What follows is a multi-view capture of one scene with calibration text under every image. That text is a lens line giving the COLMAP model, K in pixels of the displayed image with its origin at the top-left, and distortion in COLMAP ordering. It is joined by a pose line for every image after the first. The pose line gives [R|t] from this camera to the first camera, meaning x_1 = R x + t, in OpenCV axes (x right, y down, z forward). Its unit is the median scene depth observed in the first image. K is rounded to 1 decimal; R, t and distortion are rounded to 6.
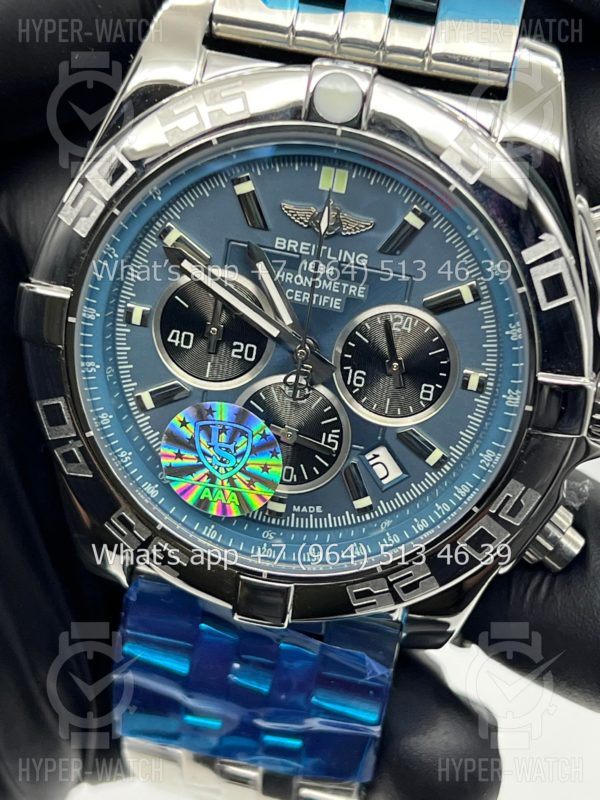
lens RADIAL K [[1800.6, 0, 301.3], [0, 1800.6, 400.7], [0, 0, 1]] dist [0.282743, 0.000000]
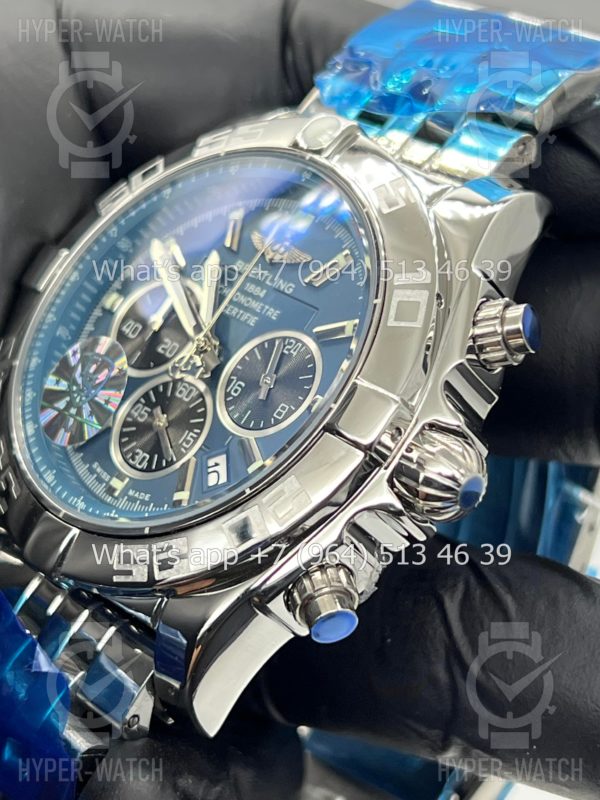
lens RADIAL K [[1800.6, 0, 297.7], [0, 1800.6, 399.6], [0, 0, 1]] dist [0.282743, 0.000000]
pose [[0.807170, 0.252119, -0.533772, 0.620958], [-0.529776, 0.708256, -0.466594, 0.461777], [0.260410, 0.659401, 0.705250, 0.287365]]
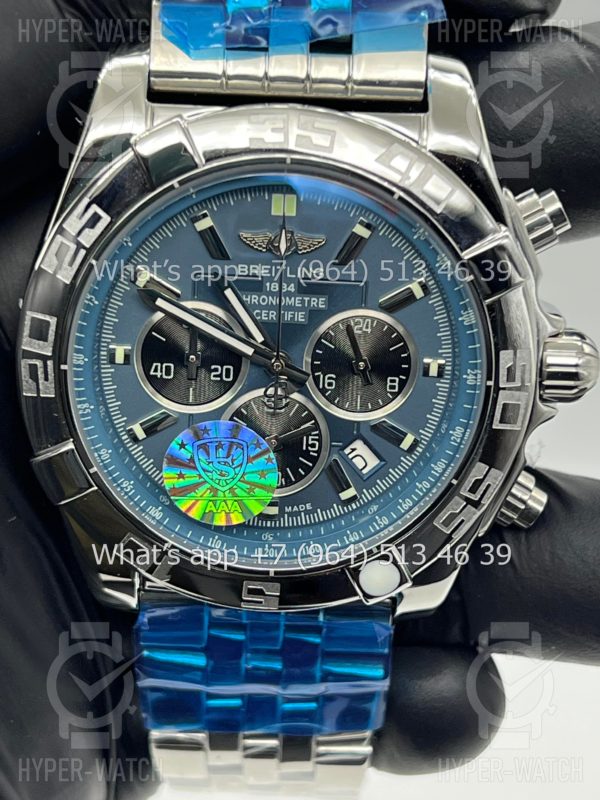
lens RADIAL K [[1800.6, 0, 288.1], [0, 1800.6, 430.0], [0, 0, 1]] dist [0.282743, 0.000000]
pose [[0.982296, -0.154073, 0.106563, -0.115702], [0.154973, 0.987919, -0.000164, 0.013197], [-0.105250, 0.016675, 0.994306, -0.088770]]
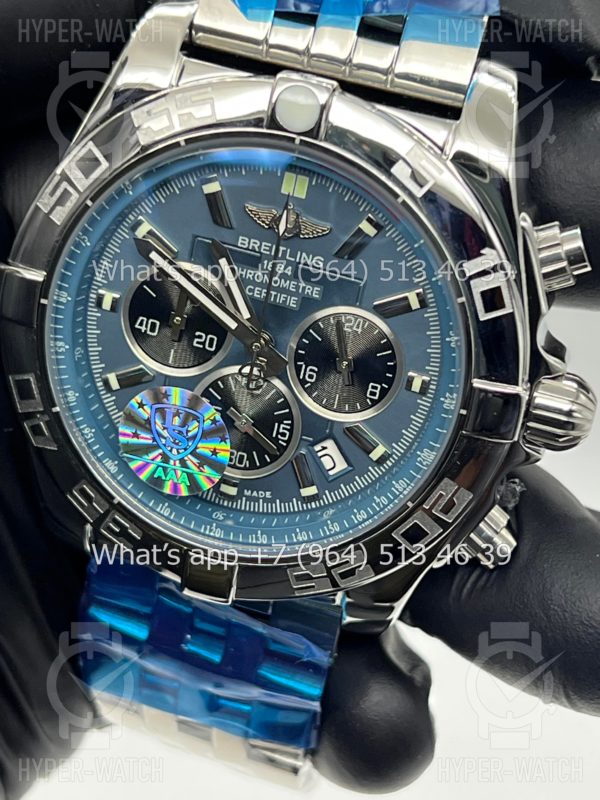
lens RADIAL K [[1800.6, 0, 301.1], [0, 1800.6, 399.2], [0, 0, 1]] dist [0.282743, 0.000000]
pose [[0.996324, 0.065191, -0.055578, 0.087150], [-0.065149, 0.997872, 0.002561, 0.000234], [0.055627, 0.001069, 0.998451, -0.058575]]
